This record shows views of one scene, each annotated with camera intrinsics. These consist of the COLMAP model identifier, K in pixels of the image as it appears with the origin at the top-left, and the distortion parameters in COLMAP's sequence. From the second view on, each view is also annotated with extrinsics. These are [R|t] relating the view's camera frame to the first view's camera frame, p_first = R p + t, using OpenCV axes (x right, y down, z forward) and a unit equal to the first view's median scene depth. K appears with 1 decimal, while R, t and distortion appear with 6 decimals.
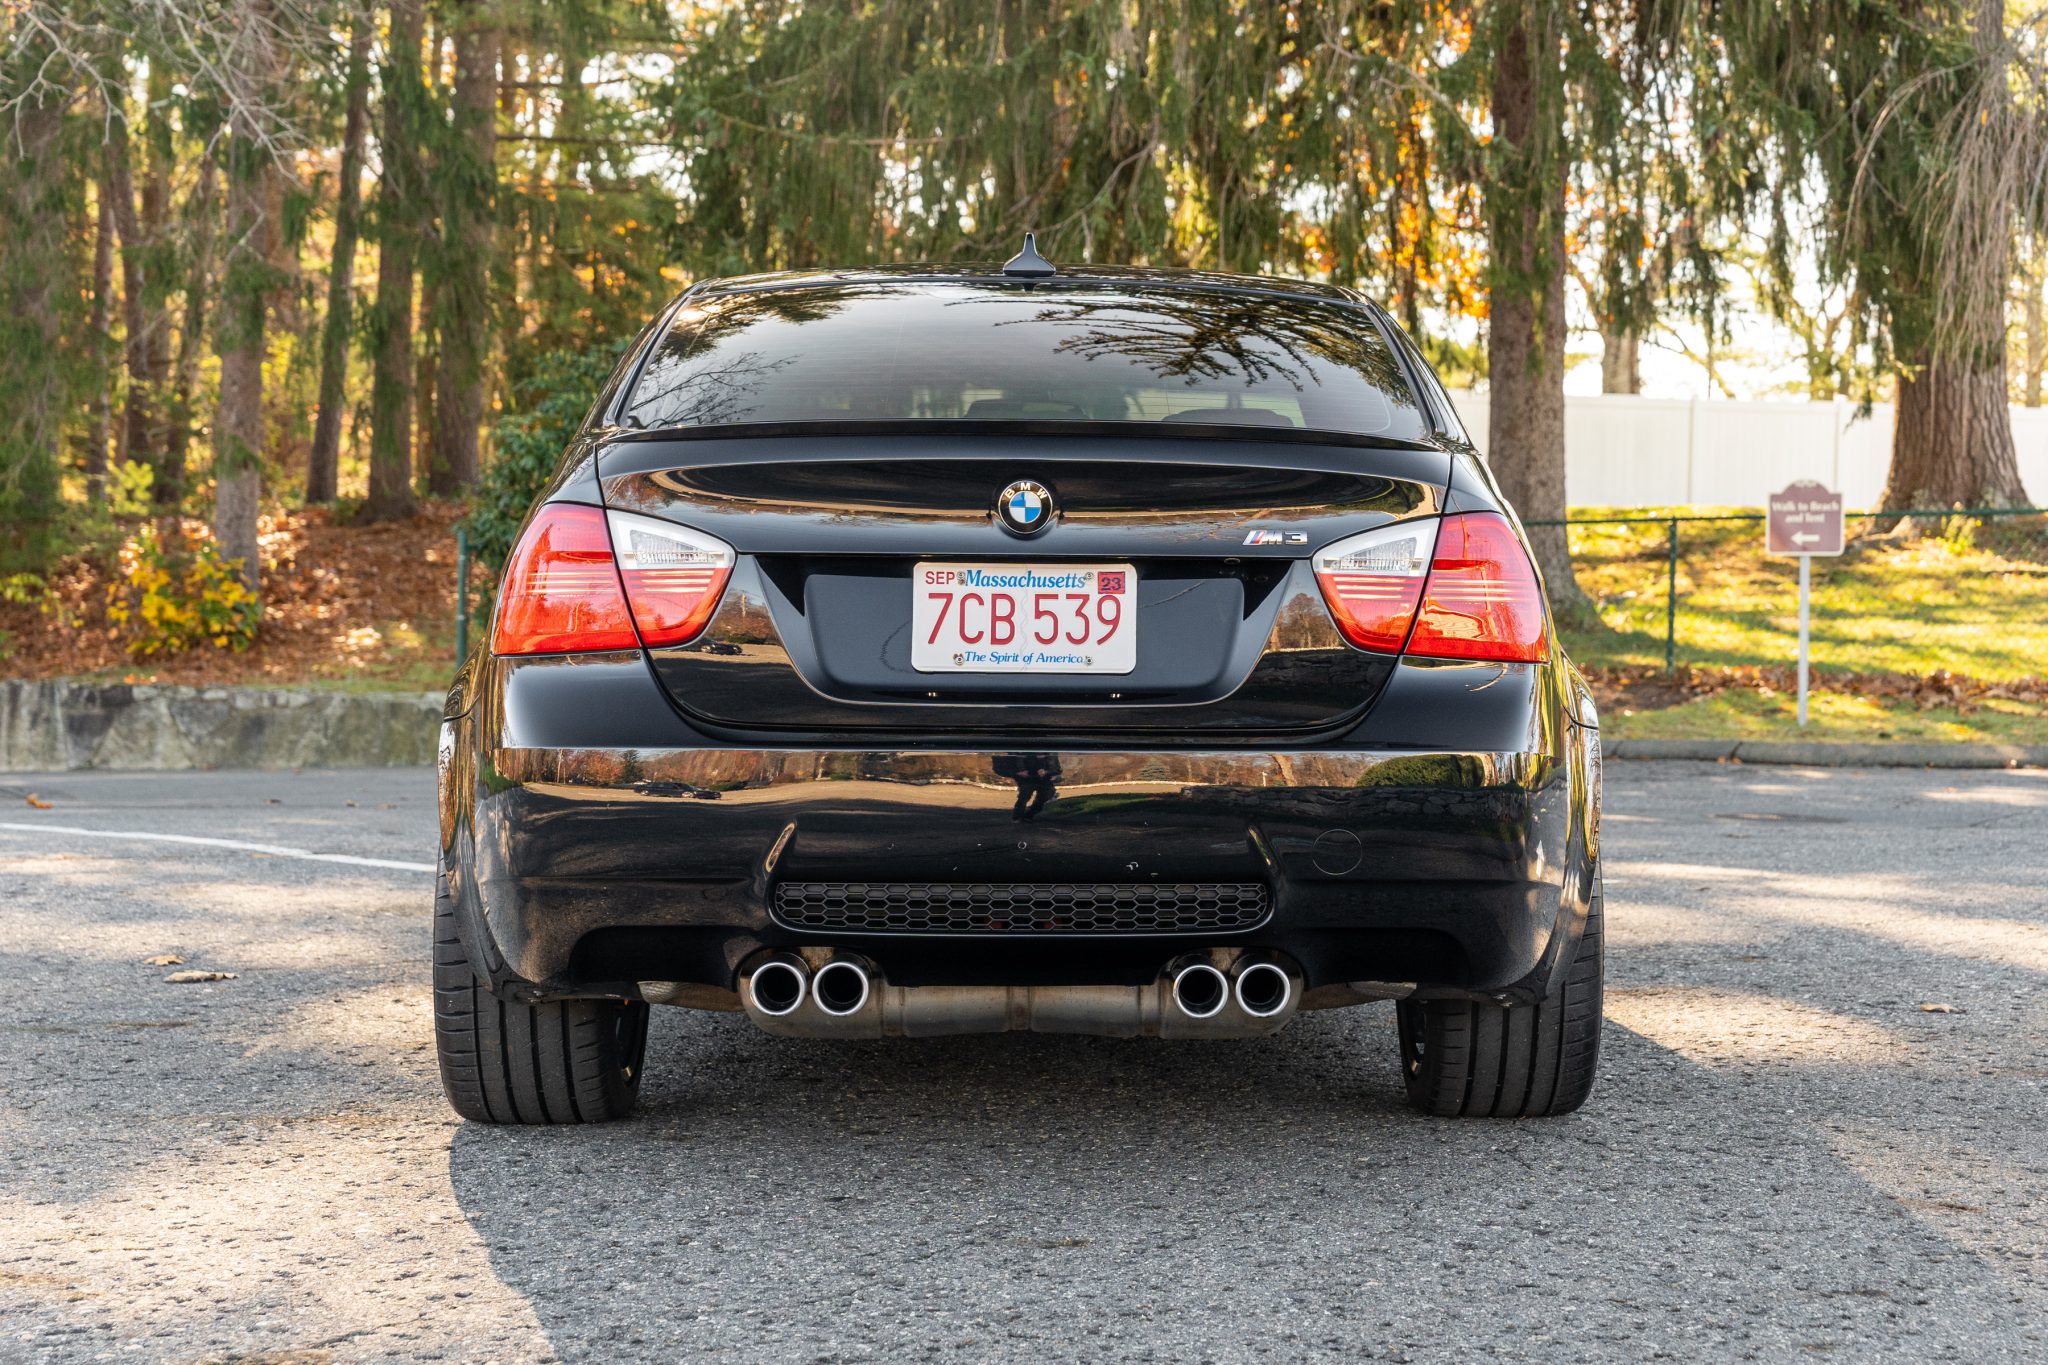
lens RADIAL K [[3336.1, 0, 1140.4], [0, 3336.1, 594.2], [0, 0, 1]] dist [0.071288, 0.130973]
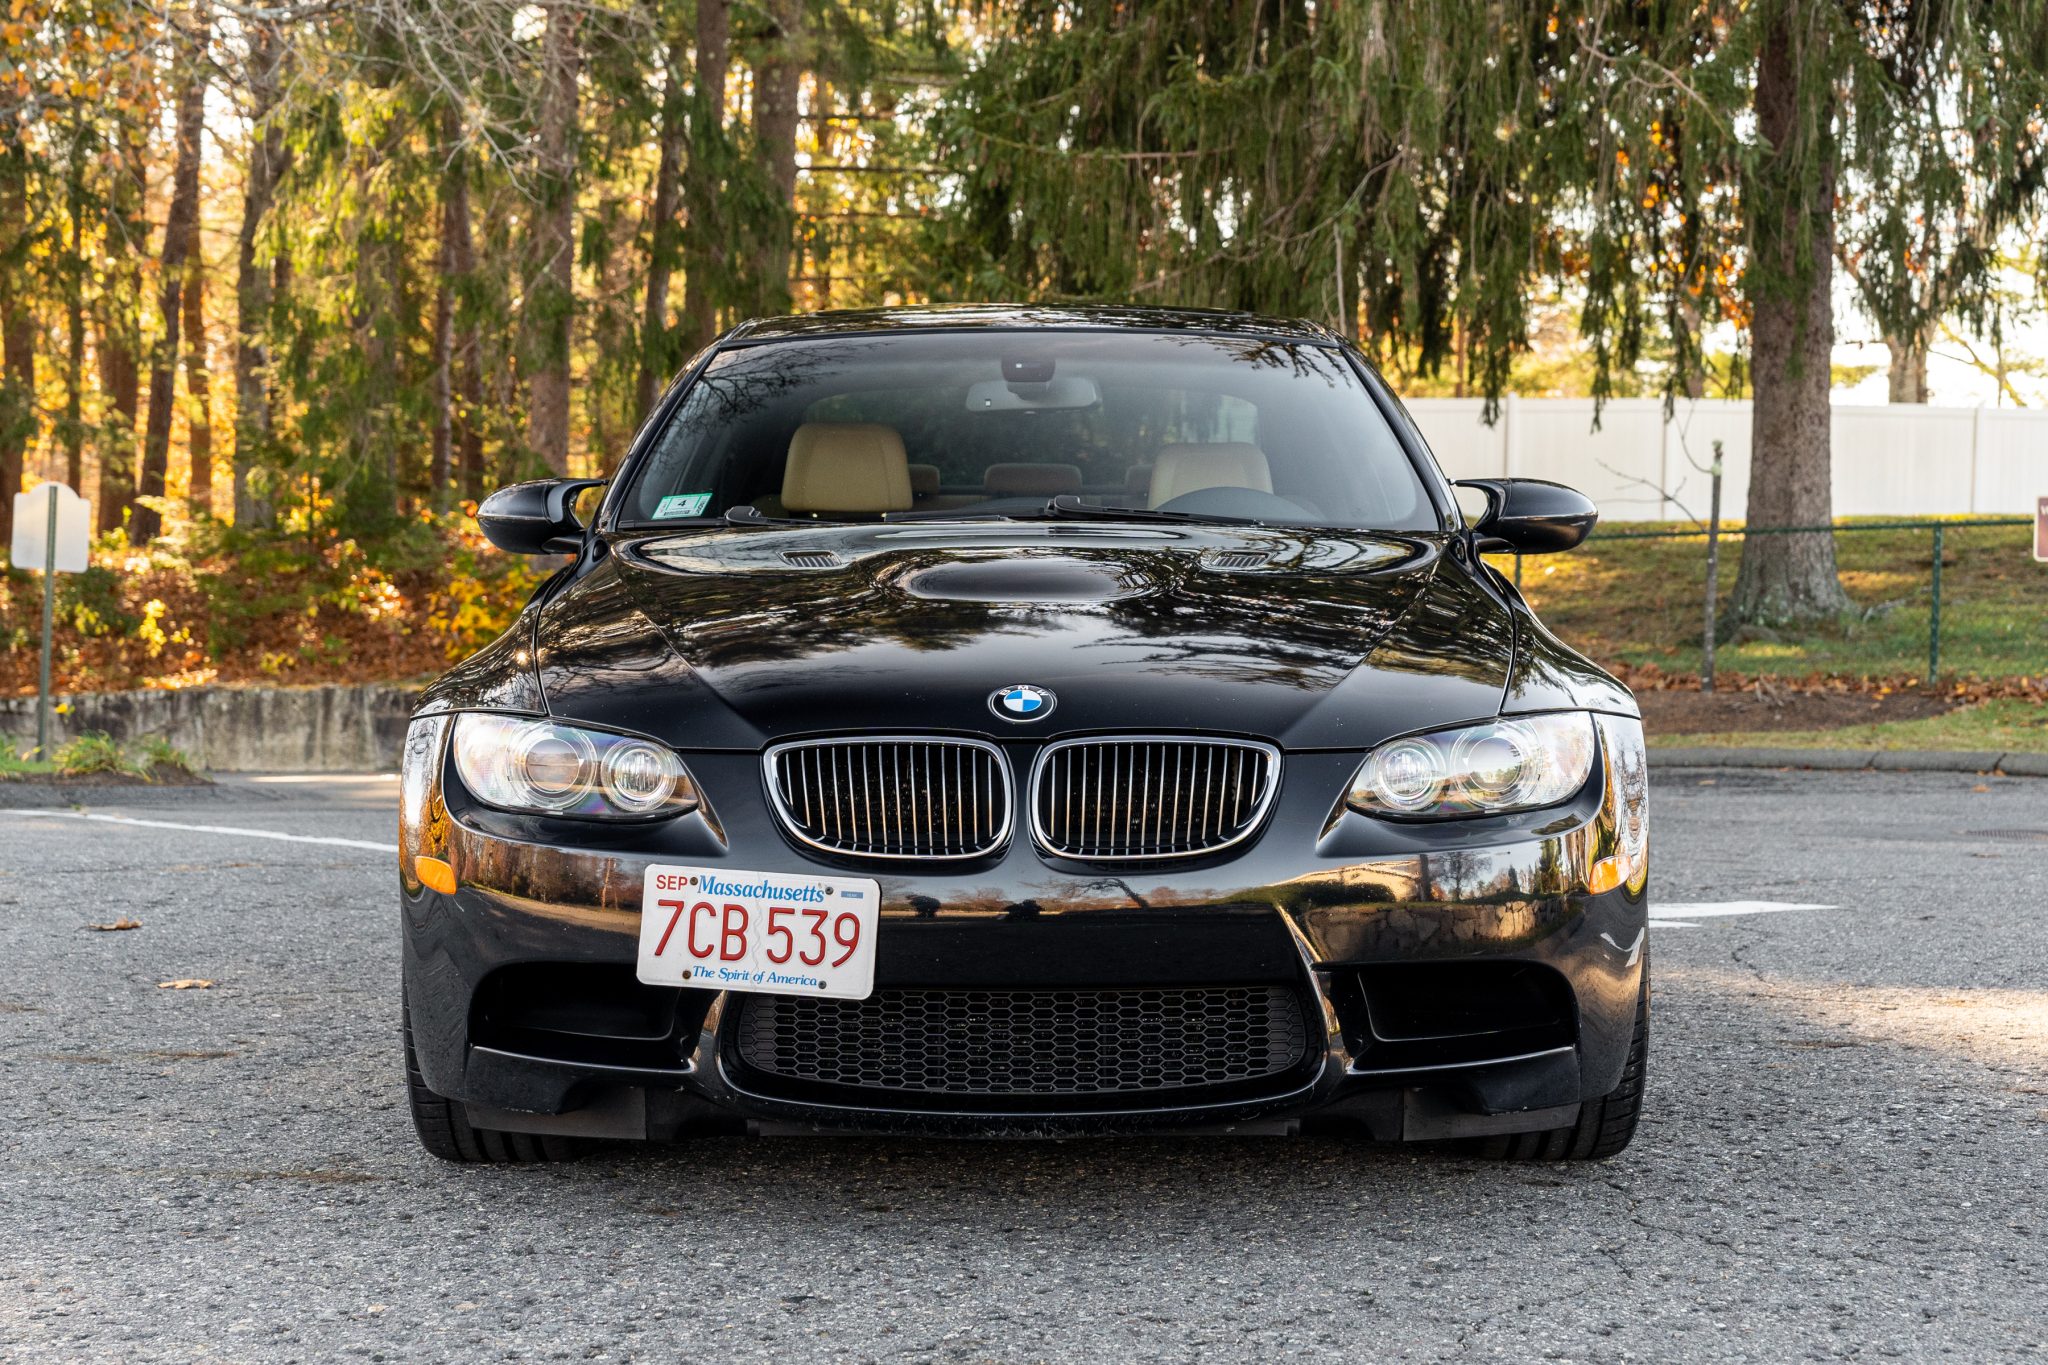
lens RADIAL K [[3177.7, 0, 1024.0], [0, 3177.7, 682.5], [0, 0, 1]] dist [0.087831, -0.075268]
pose [[0.991893, 0.002002, -0.127064, 0.054942], [0.001120, 0.999699, 0.024501, 0.001959], [0.127074, -0.024445, 0.991592, 0.154344]]
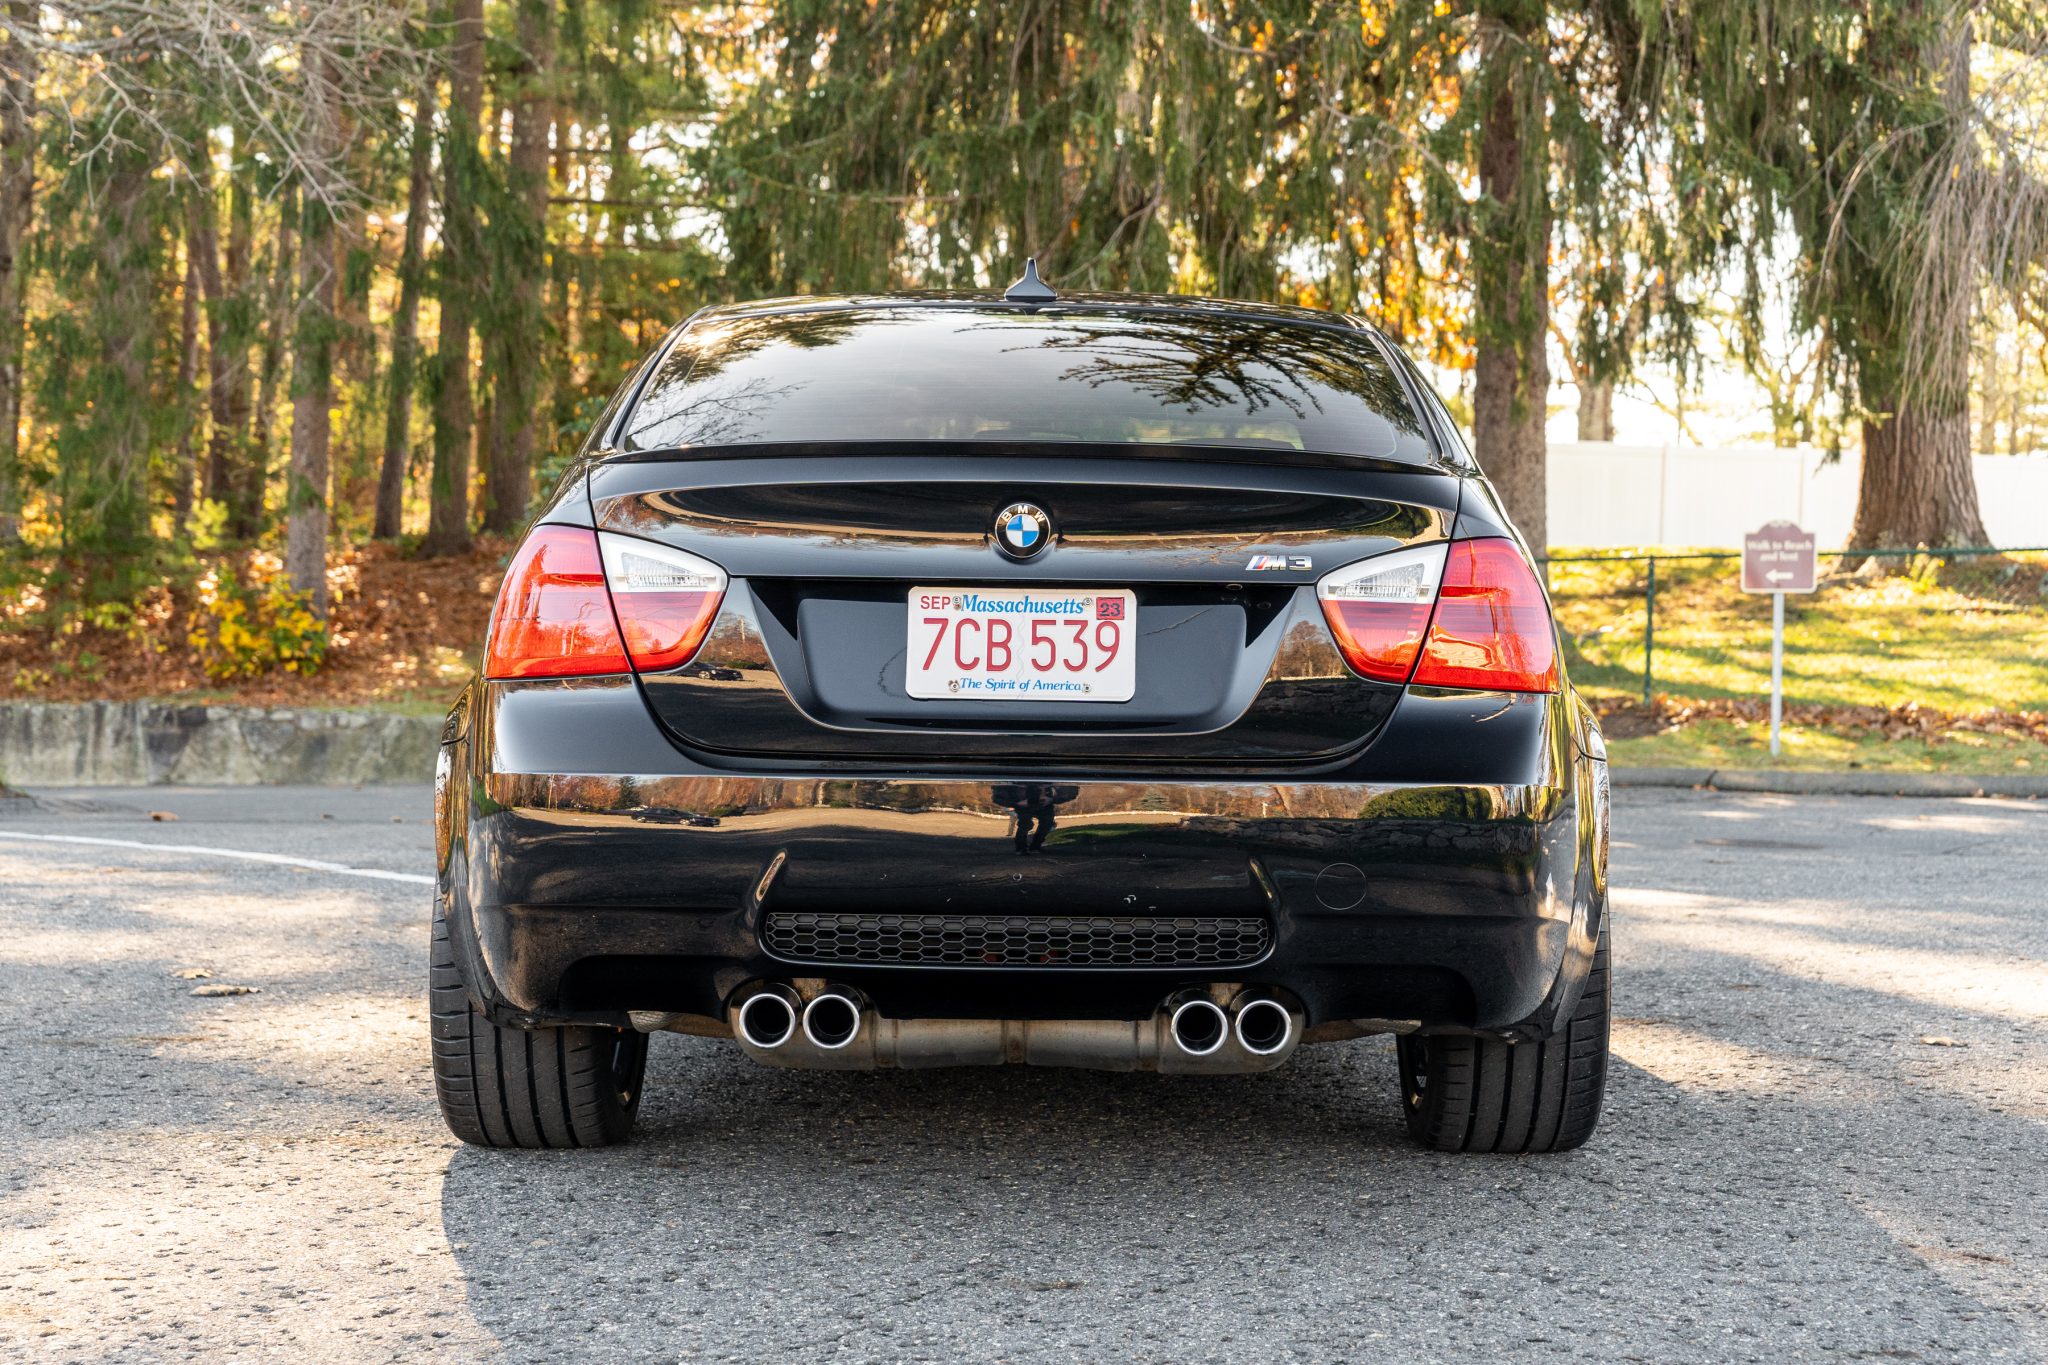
lens RADIAL K [[3092.7, 0, 1022.2], [0, 3092.7, 654.6], [0, 0, 1]] dist [0.075669, 0.044300]
pose [[0.999221, 0.005413, -0.039080, 0.000808], [-0.005069, 0.999948, 0.008875, 0.001631], [0.039126, -0.008670, 0.999197, 0.071347]]
